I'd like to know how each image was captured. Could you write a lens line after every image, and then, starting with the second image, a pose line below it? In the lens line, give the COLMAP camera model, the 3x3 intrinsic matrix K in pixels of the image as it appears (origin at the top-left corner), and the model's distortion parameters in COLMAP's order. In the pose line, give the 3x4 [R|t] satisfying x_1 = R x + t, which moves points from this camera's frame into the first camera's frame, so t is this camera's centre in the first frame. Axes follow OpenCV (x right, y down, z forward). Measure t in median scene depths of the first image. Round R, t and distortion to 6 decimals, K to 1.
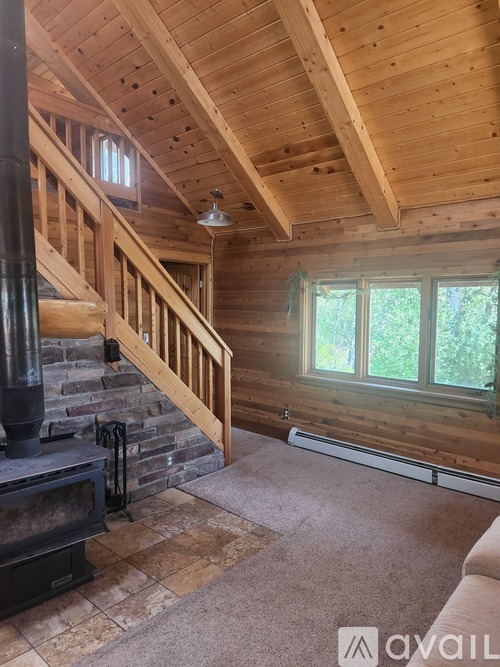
lens RADIAL K [[443.8, 0, 251.3], [0, 443.8, 337.7], [0, 0, 1]] dist [0.019281, -0.020972]
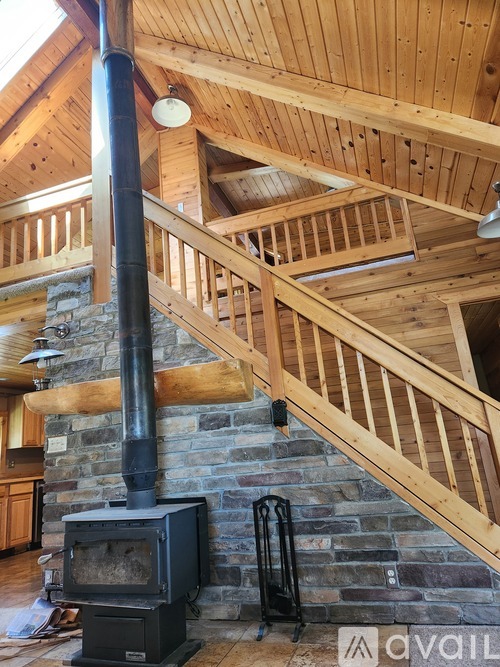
lens RADIAL K [[443.8, 0, 251.1], [0, 443.8, 331.2], [0, 0, 1]] dist [0.019281, -0.020972]
pose [[0.380156, -0.290806, -0.878016, 0.468176], [0.027805, 0.952451, -0.303421, 0.133908], [0.924504, 0.090935, 0.370166, 0.570725]]
